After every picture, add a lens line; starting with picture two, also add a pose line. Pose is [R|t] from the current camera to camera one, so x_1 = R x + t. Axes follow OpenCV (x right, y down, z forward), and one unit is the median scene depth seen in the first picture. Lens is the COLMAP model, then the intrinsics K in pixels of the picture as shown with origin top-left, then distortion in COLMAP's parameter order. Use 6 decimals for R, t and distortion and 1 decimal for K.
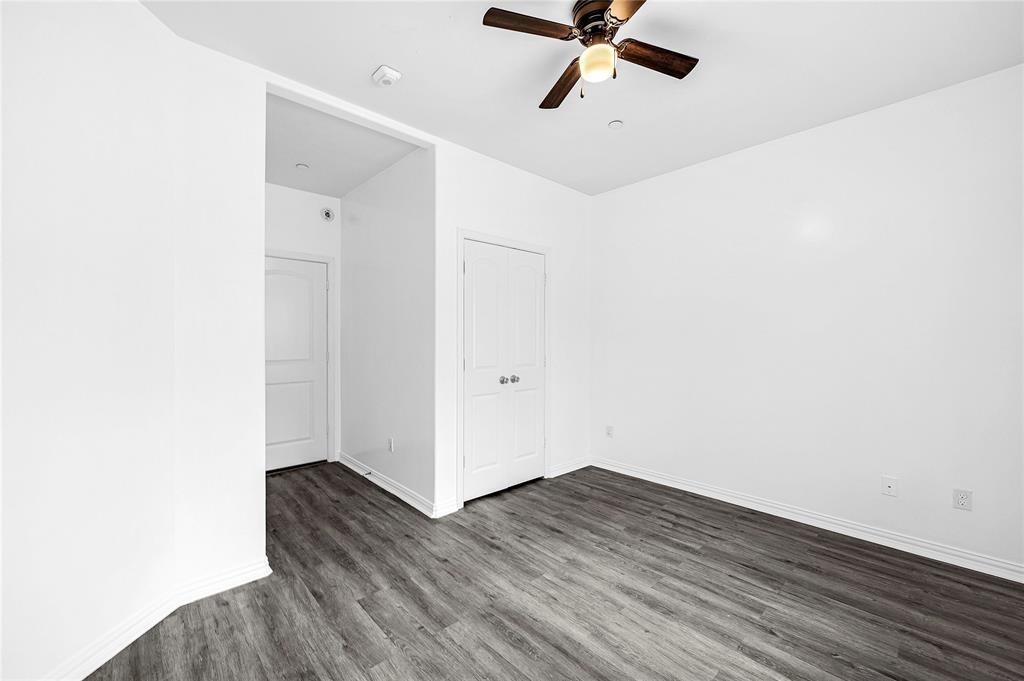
lens RADIAL K [[419.1, 0, 512.3], [0, 419.1, 341.3], [0, 0, 1]] dist [-0.002313, -0.000009]
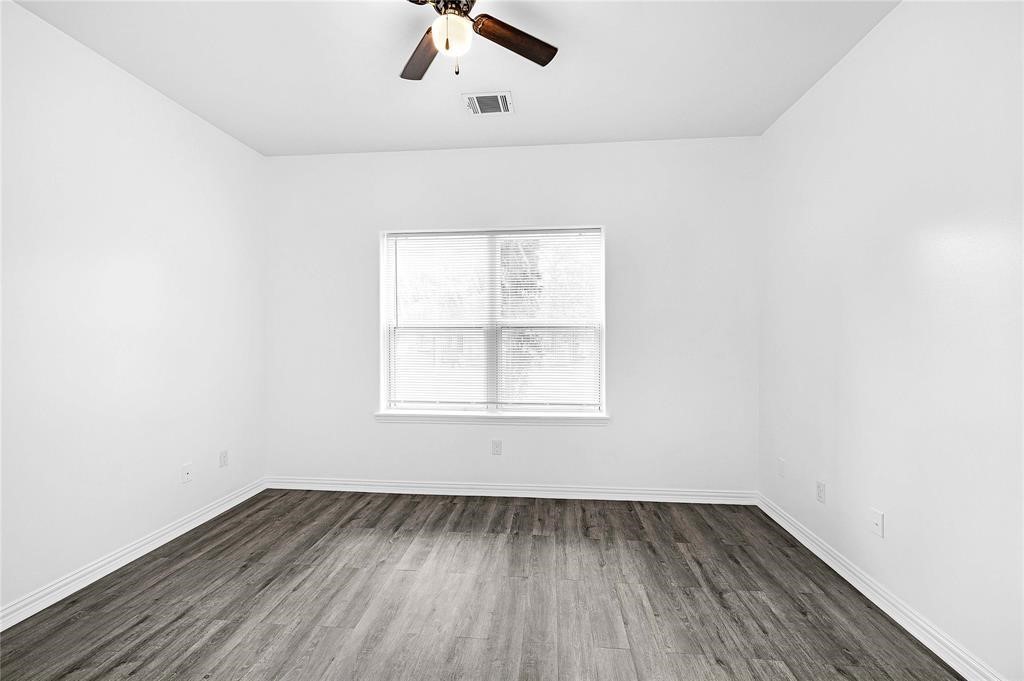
lens RADIAL K [[419.1, 0, 512.5], [0, 419.1, 335.8], [0, 0, 1]] dist [-0.002313, -0.000009]
pose [[-0.671148, -0.006778, 0.741293, -0.468009], [0.000943, 0.999950, 0.009998, -0.005686], [-0.741323, 0.007409, -0.671108, 1.235569]]
